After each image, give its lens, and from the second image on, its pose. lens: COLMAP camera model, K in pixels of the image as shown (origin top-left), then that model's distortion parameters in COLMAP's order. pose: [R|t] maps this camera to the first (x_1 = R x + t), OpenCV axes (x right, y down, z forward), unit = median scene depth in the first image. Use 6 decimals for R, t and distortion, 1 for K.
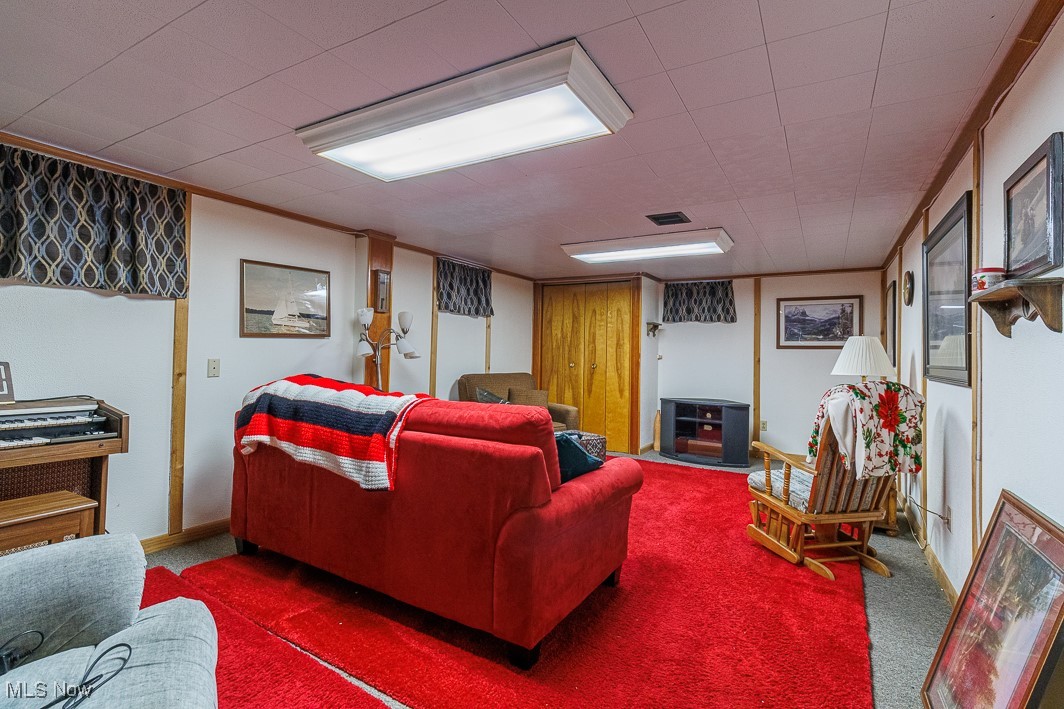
lens RADIAL K [[481.2, 0, 534.9], [0, 481.2, 349.6], [0, 0, 1]] dist [-0.010224, 0.000204]
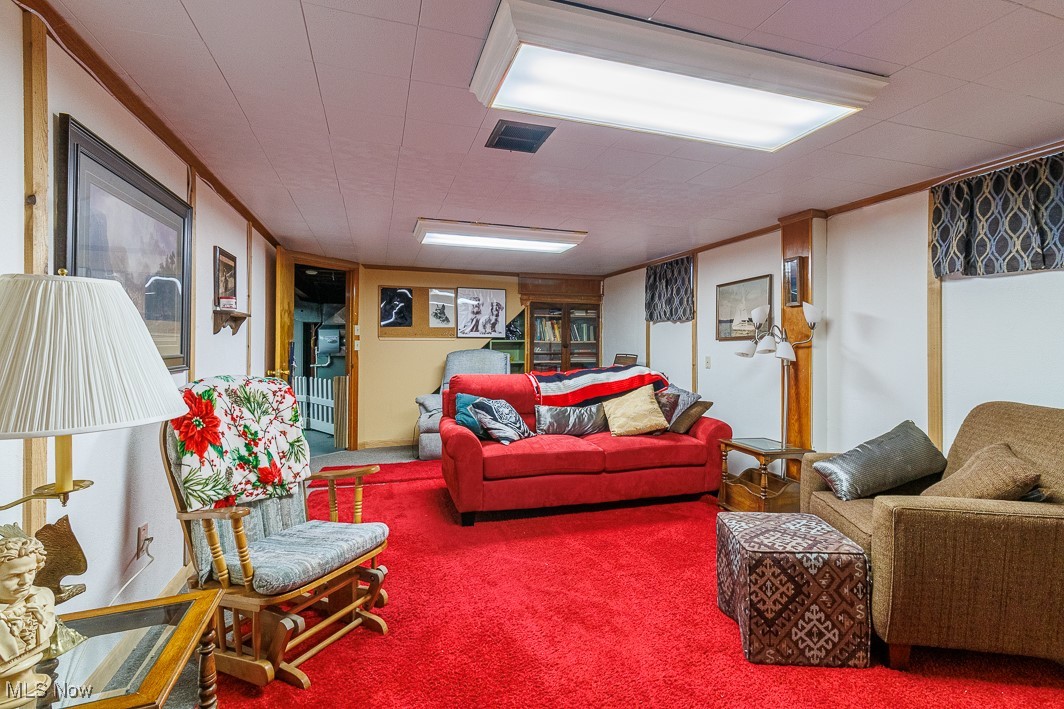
lens RADIAL K [[481.2, 0, 530.9], [0, 481.2, 346.9], [0, 0, 1]] dist [-0.010224, 0.000204]
pose [[-0.665785, -0.012163, -0.746044, 0.749522], [-0.010403, 0.999921, -0.007019, 0.006440], [0.746071, 0.003088, -0.665859, 1.441472]]
